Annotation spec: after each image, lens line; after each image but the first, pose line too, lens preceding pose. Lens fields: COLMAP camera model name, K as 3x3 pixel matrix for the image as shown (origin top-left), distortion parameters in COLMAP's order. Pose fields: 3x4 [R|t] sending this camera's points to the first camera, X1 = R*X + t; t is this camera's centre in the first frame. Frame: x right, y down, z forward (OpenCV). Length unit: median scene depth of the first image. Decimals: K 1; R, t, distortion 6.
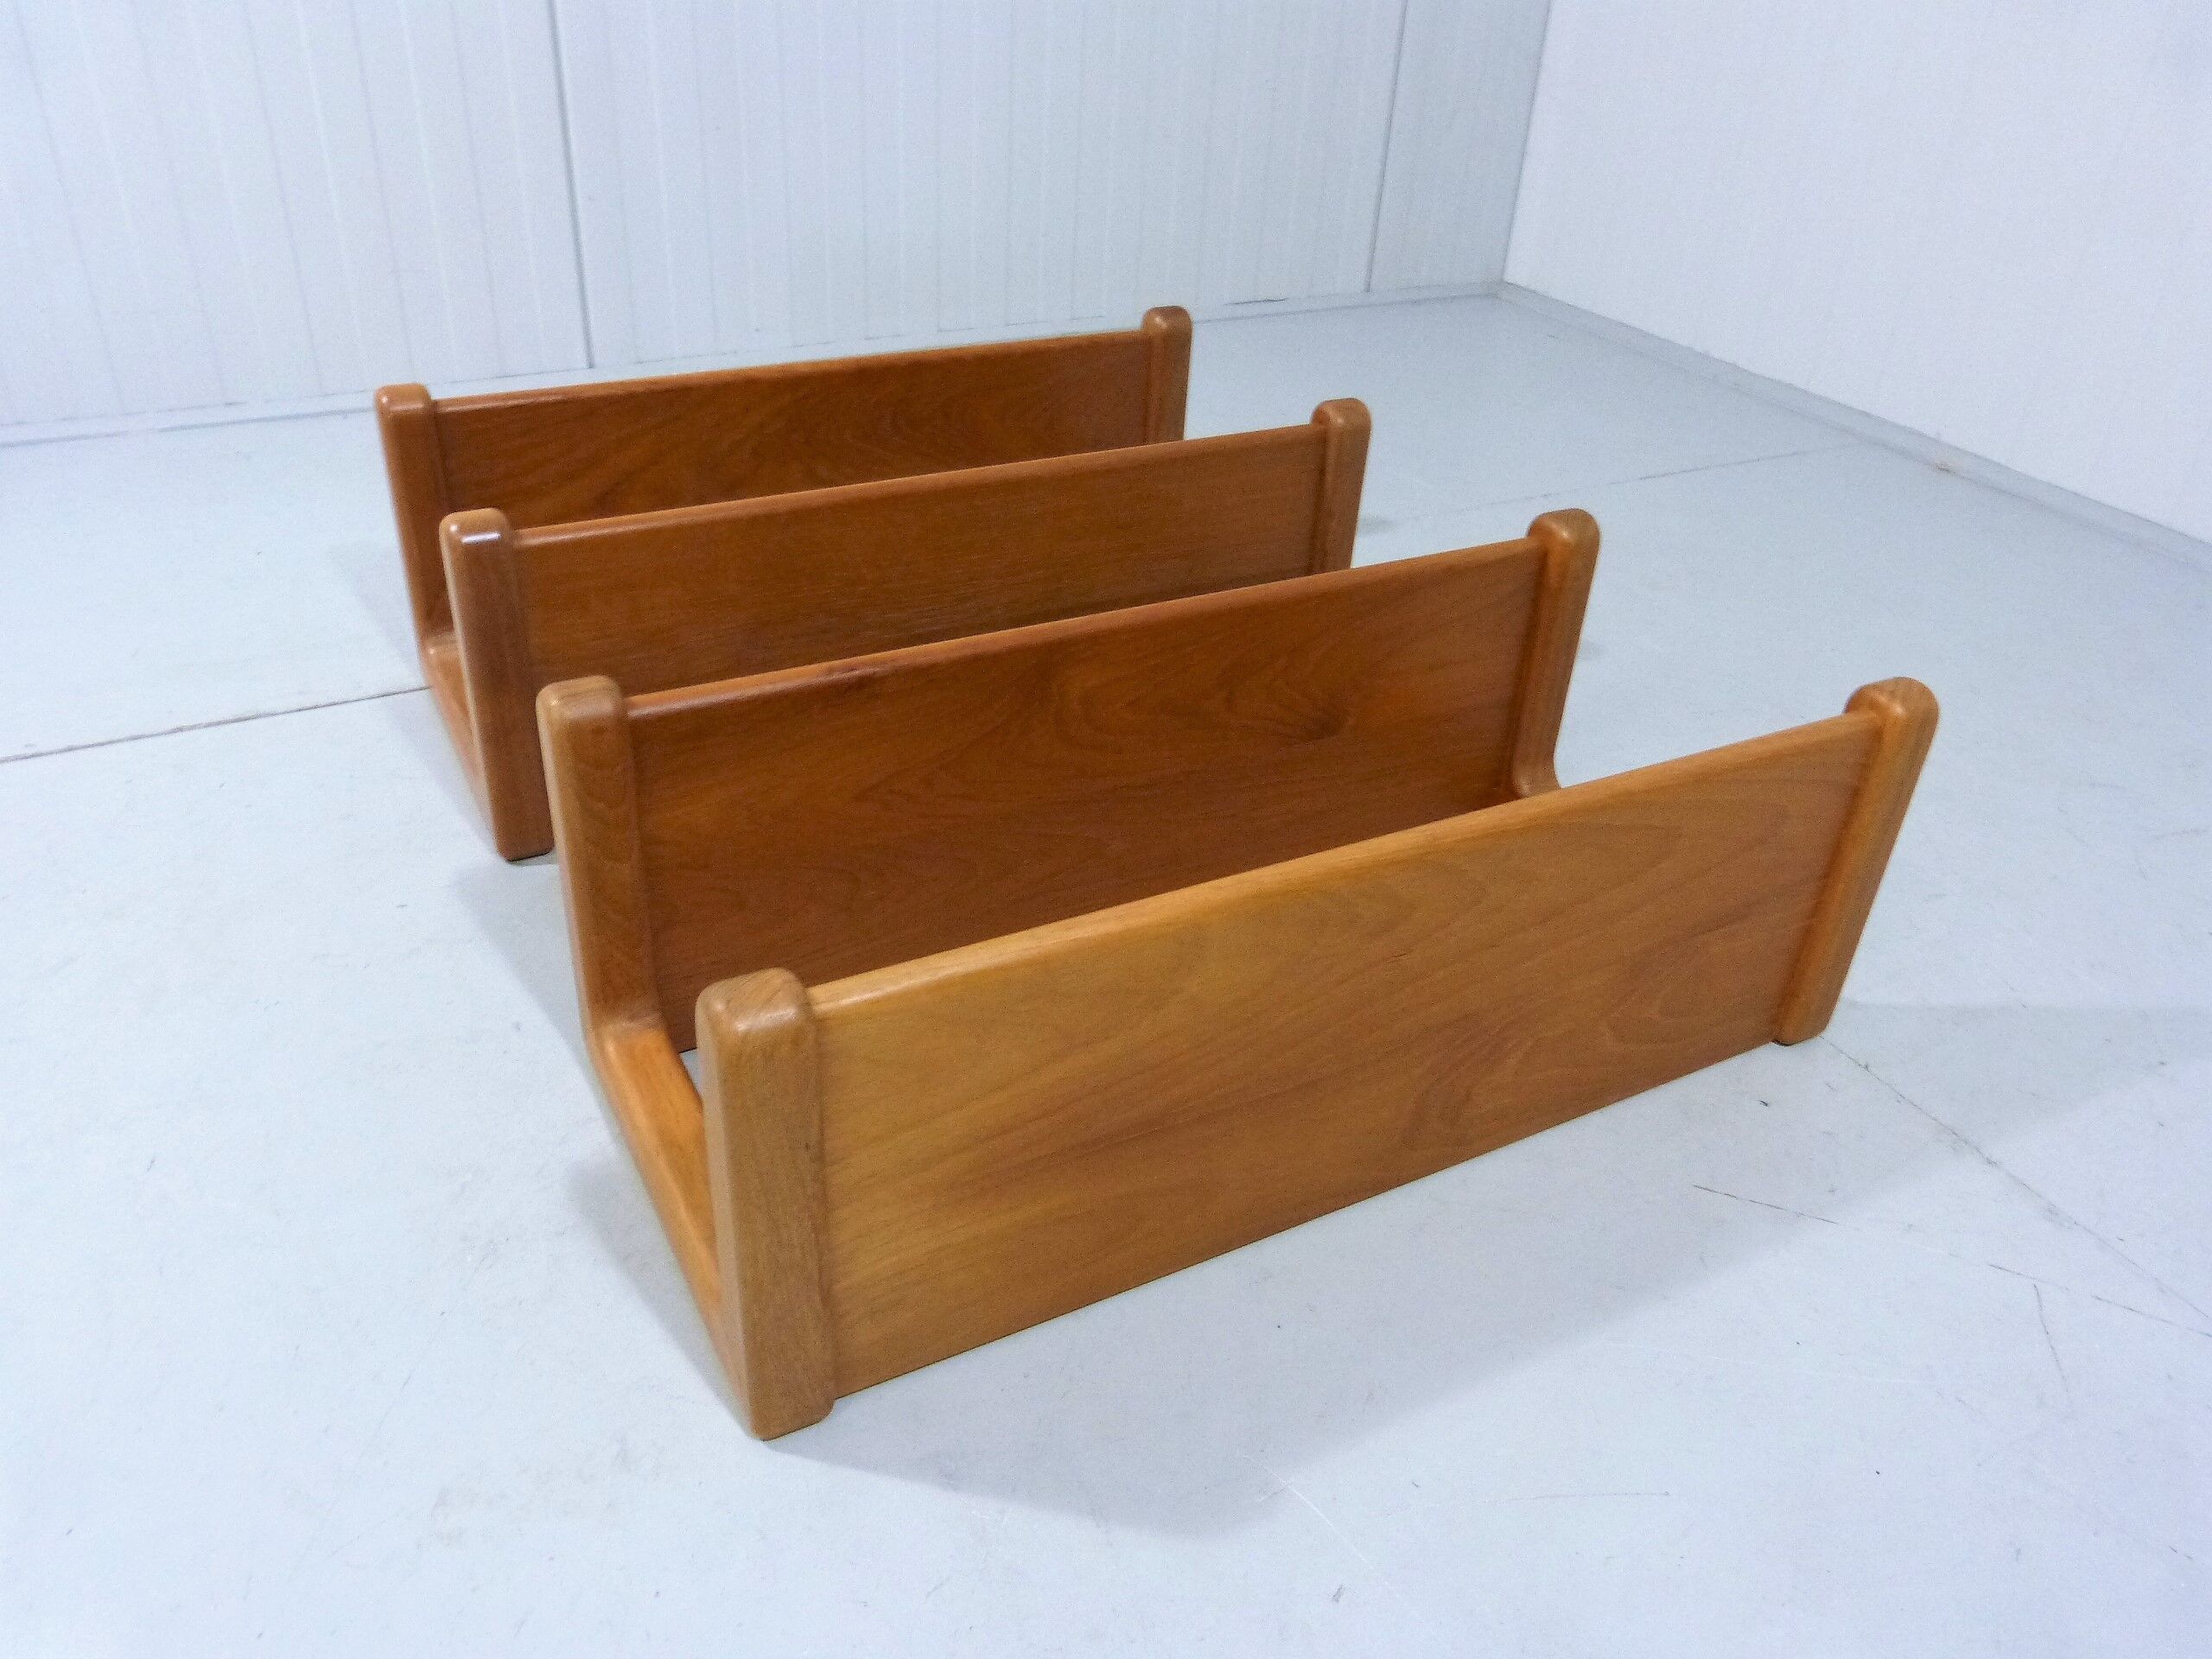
lens RADIAL K [[1660.1, 0, 1099.4], [0, 1660.1, 820.8], [0, 0, 1]] dist [-0.055740, 0.059268]
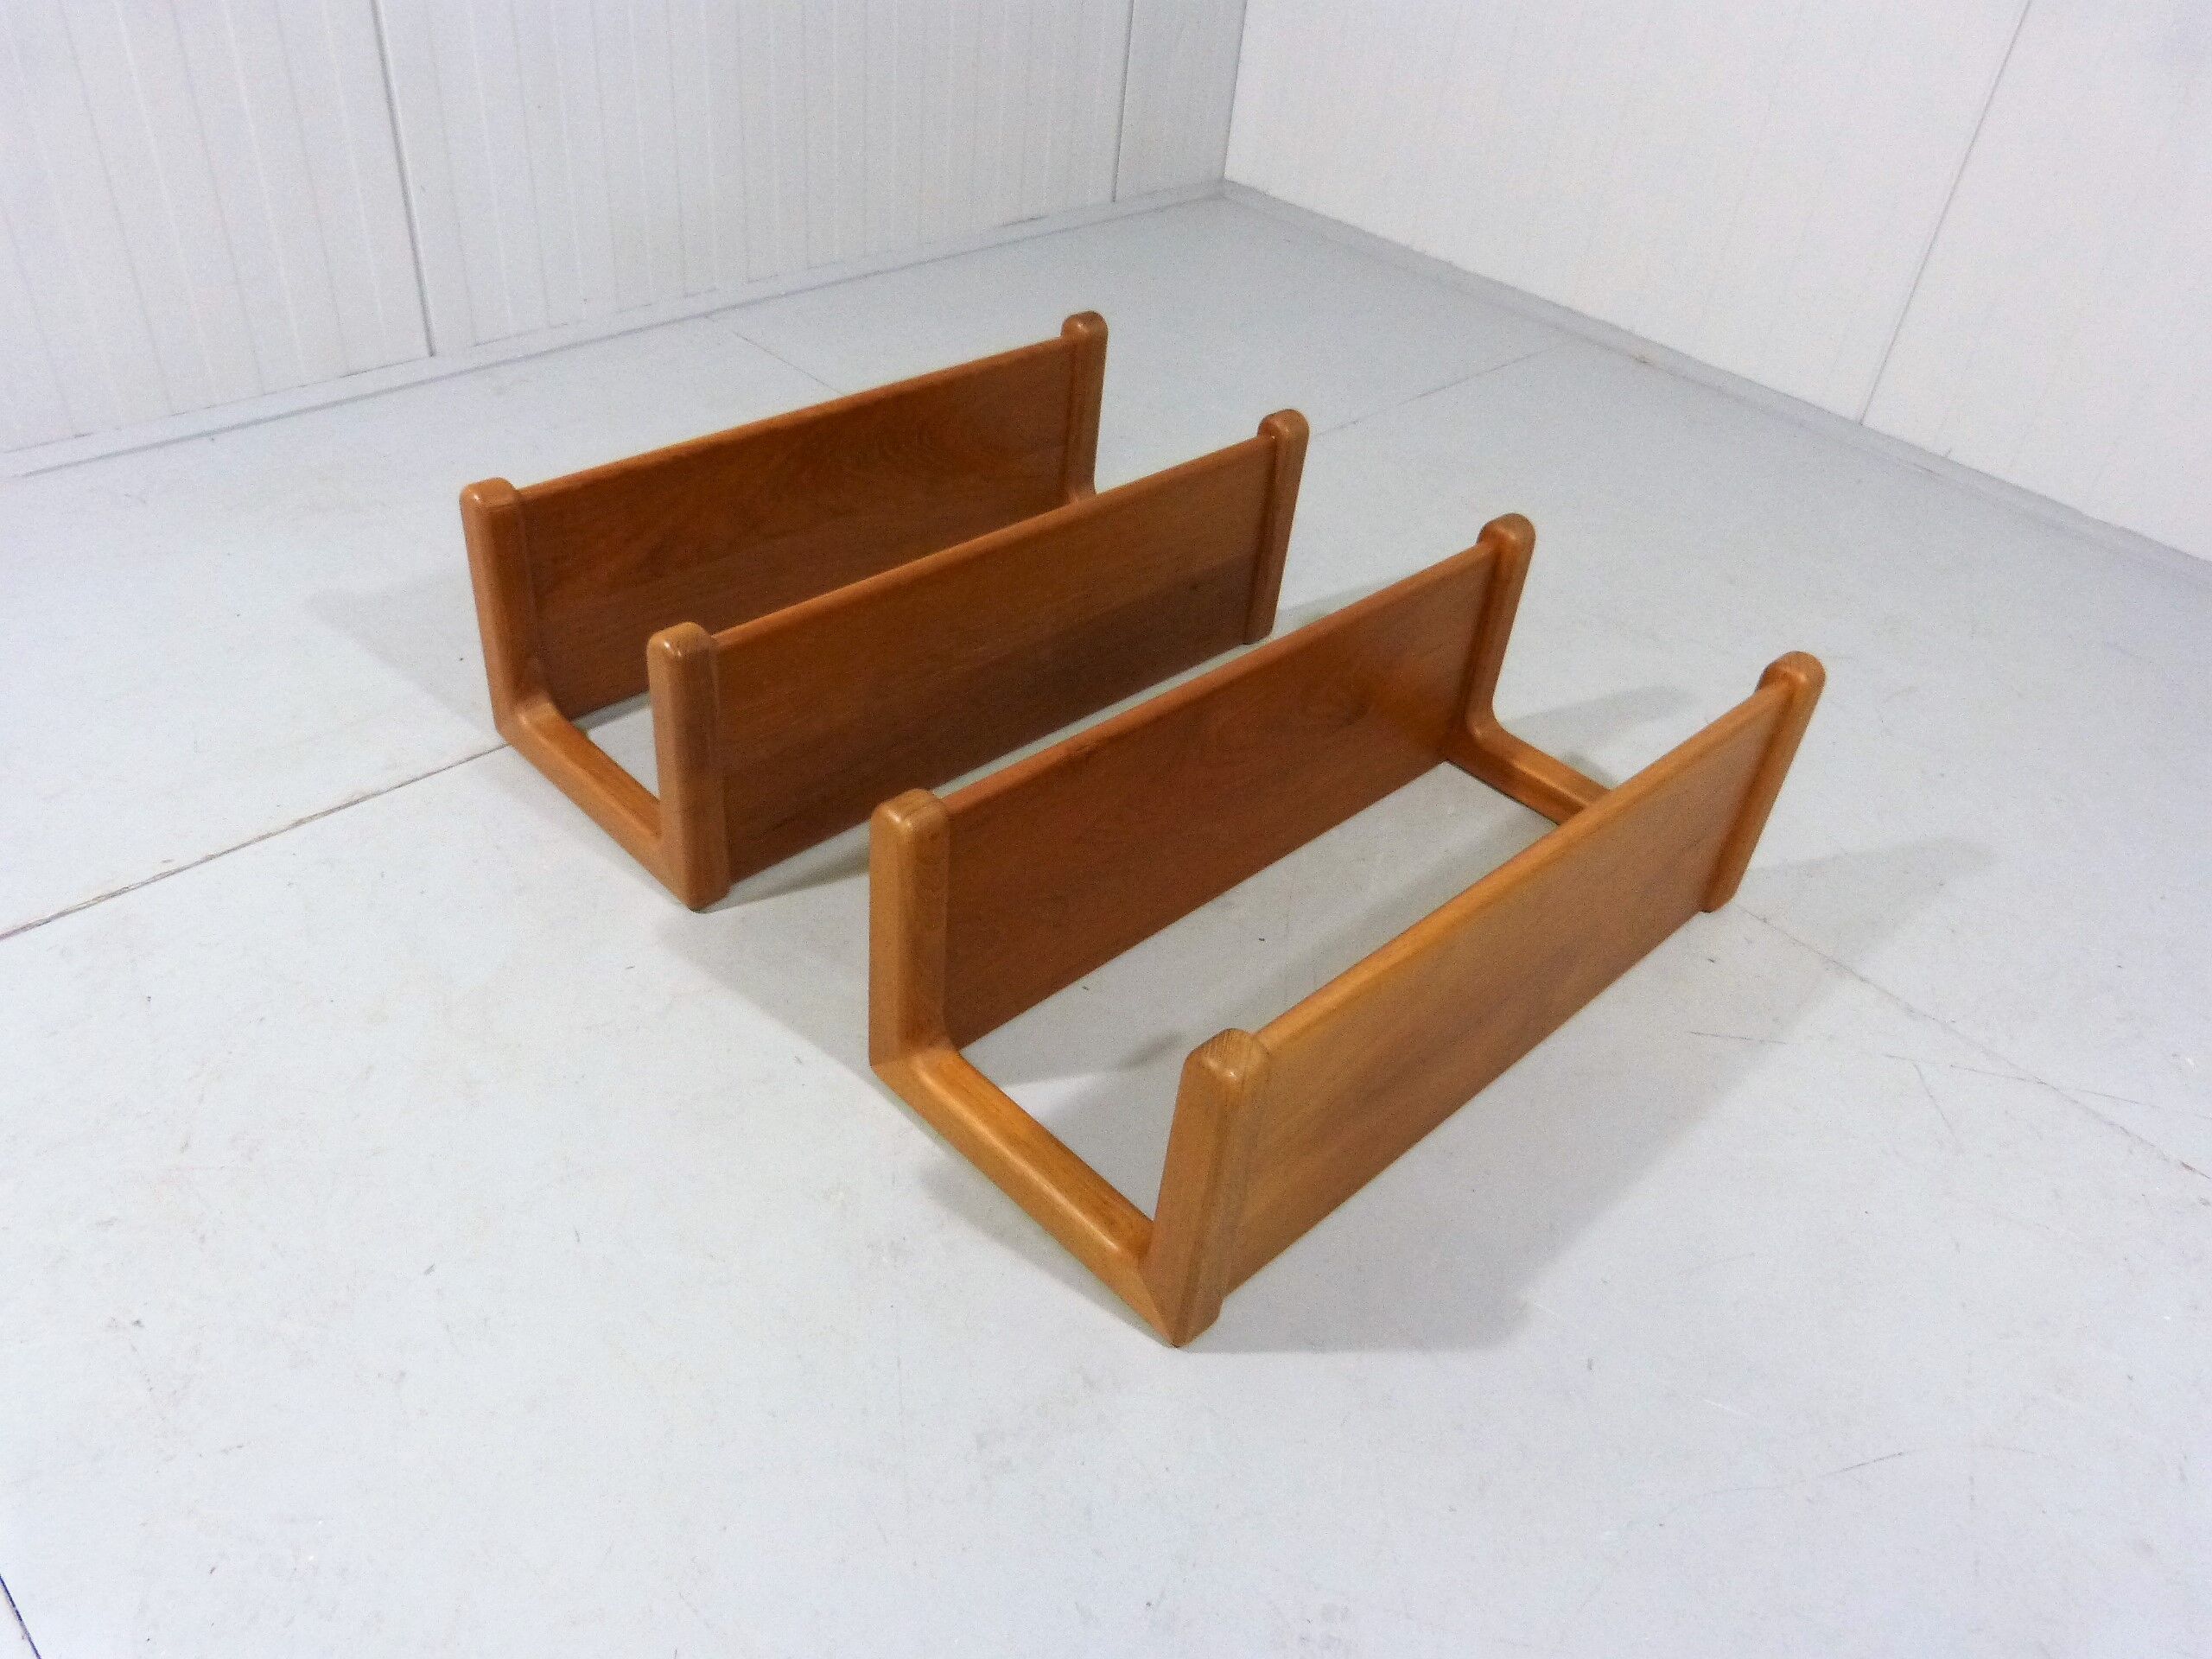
lens RADIAL K [[1660.1, 0, 1099.4], [0, 1660.1, 820.8], [0, 0, 1]] dist [-0.055740, 0.059268]
pose [[0.963043, -0.136188, 0.232381, -0.318586], [0.106421, 0.984949, 0.136198, -0.150245], [-0.247432, -0.106434, 0.963042, -0.155510]]
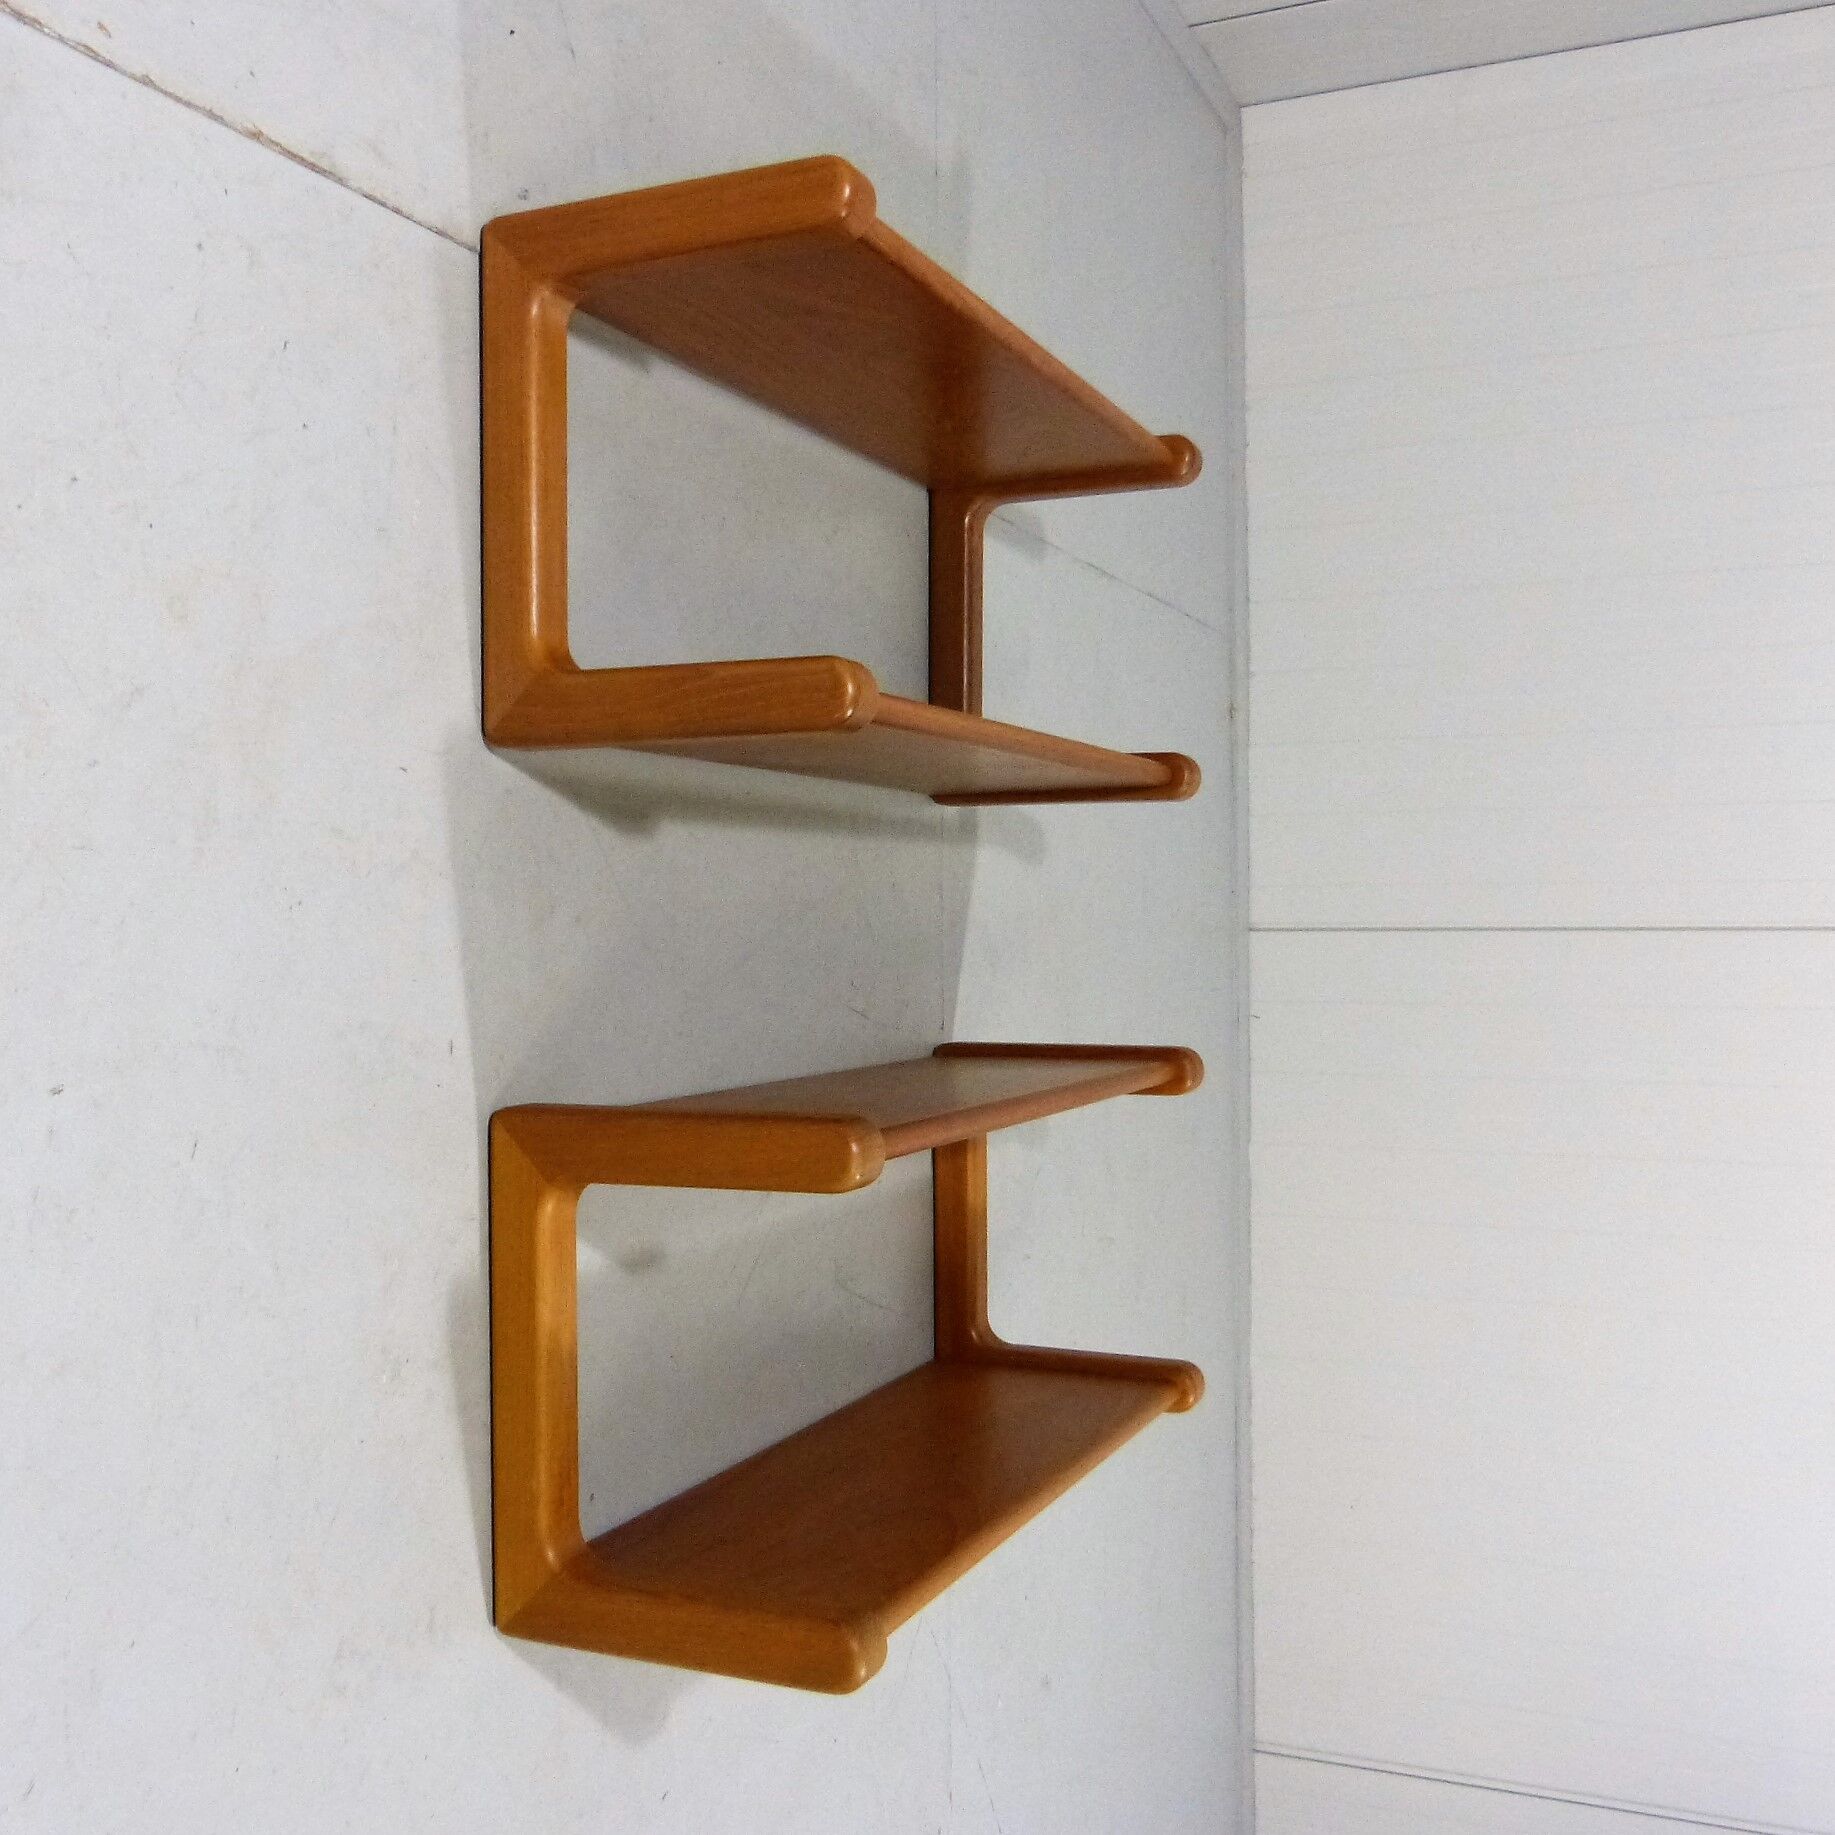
lens RADIAL K [[1904.5, 0, 917.5], [0, 1904.5, 917.5], [0, 0, 1]] dist [-0.039008, 0.036274]
pose [[0.407031, 0.484577, 0.774281, -0.912075], [-0.859402, 0.490337, 0.144905, -0.246664], [-0.309441, -0.724399, 0.616029, 0.229183]]
